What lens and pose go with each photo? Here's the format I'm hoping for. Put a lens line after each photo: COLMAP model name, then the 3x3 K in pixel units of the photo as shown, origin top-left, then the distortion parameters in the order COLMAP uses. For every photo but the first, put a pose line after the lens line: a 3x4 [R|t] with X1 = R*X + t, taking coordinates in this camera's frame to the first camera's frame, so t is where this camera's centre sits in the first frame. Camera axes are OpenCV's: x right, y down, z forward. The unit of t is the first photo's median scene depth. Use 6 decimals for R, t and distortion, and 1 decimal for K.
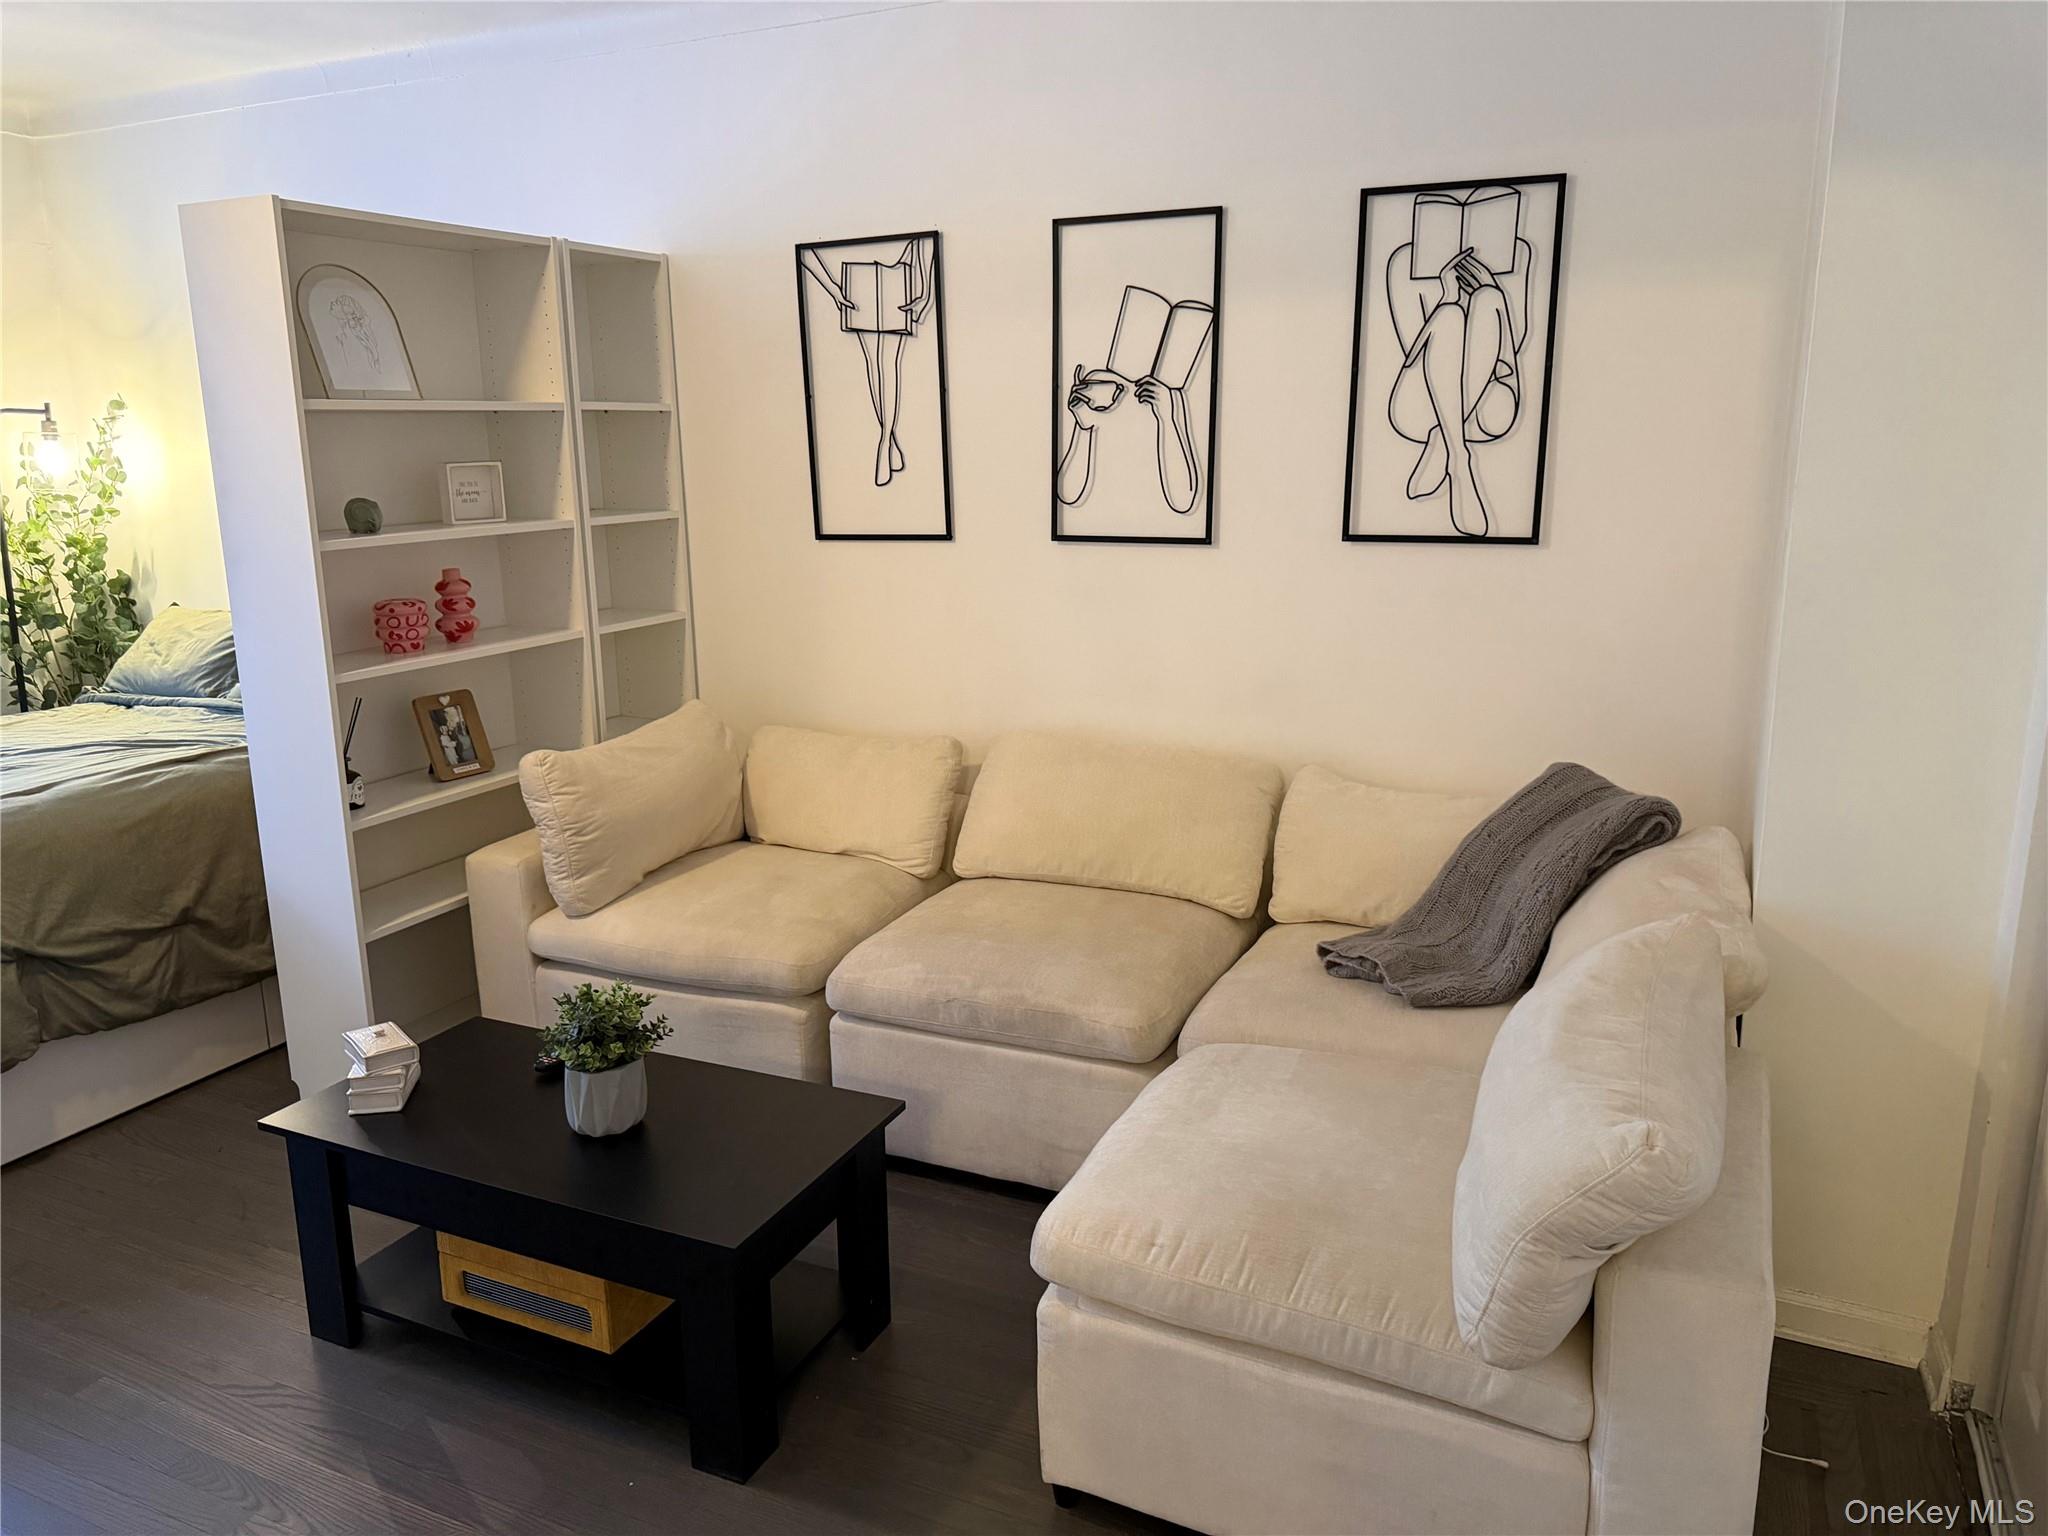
lens RADIAL K [[1440.7, 0, 956.1], [0, 1440.7, 771.7], [0, 0, 1]] dist [0.077438, -0.114703]
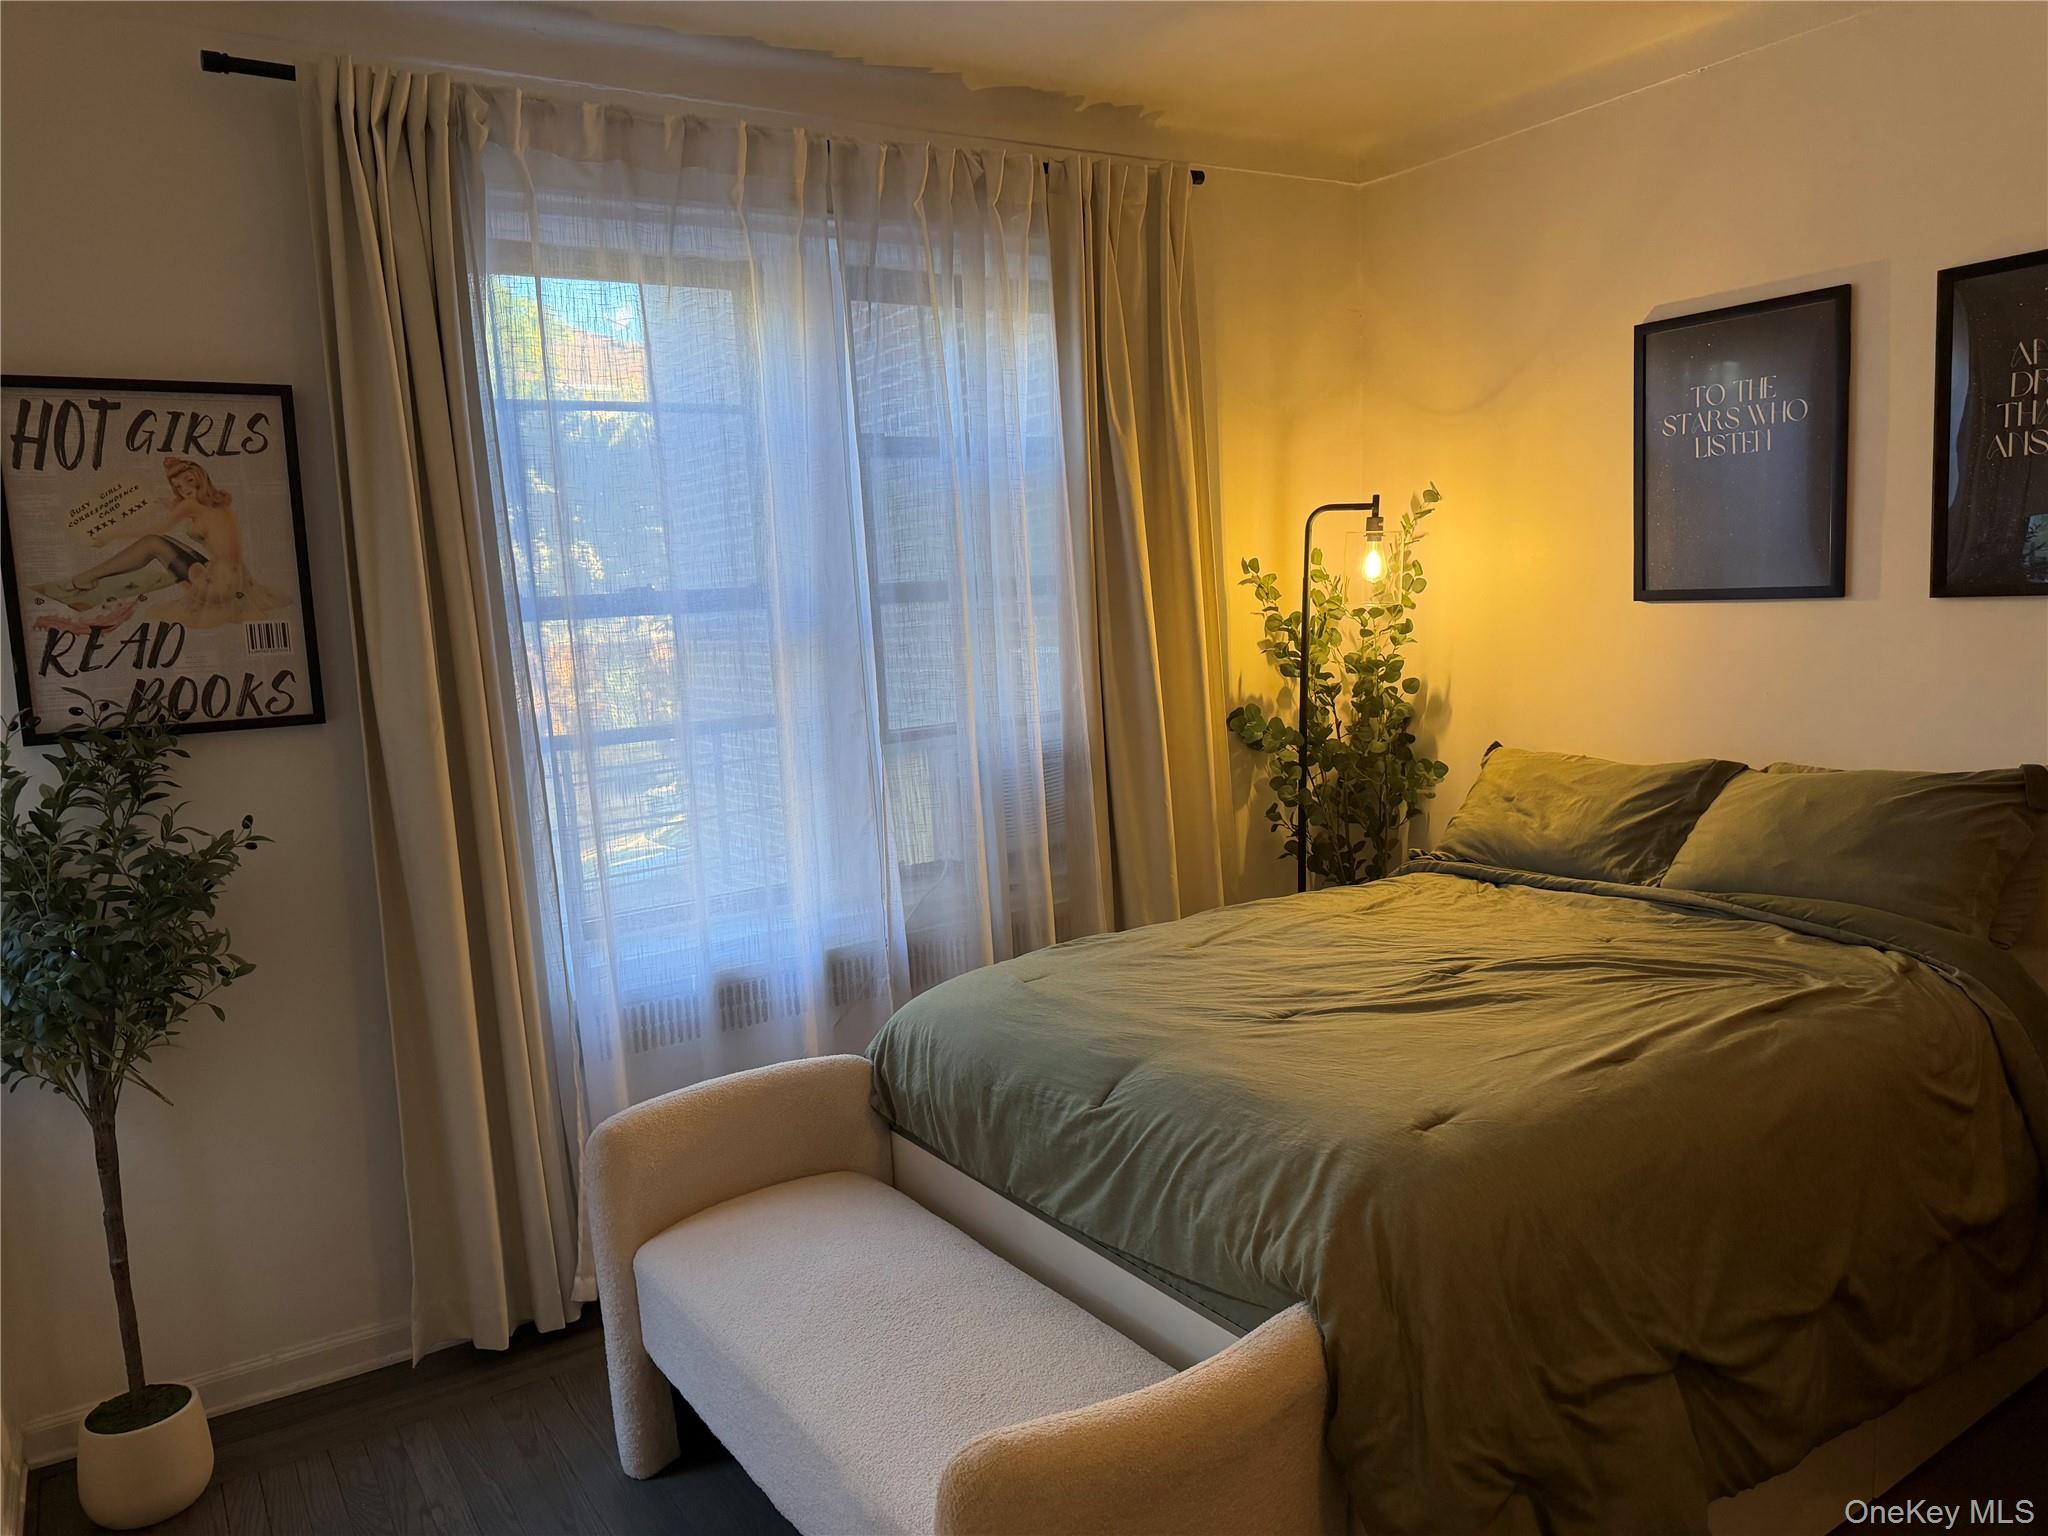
lens RADIAL K [[1440.7, 0, 956.1], [0, 1440.7, 771.7], [0, 0, 1]] dist [0.077438, -0.114703]
pose [[0.837387, 0.033638, -0.545575, -0.373506], [-0.076565, 0.995483, -0.056141, -0.036861], [0.541222, 0.088784, 0.836179, 0.212354]]
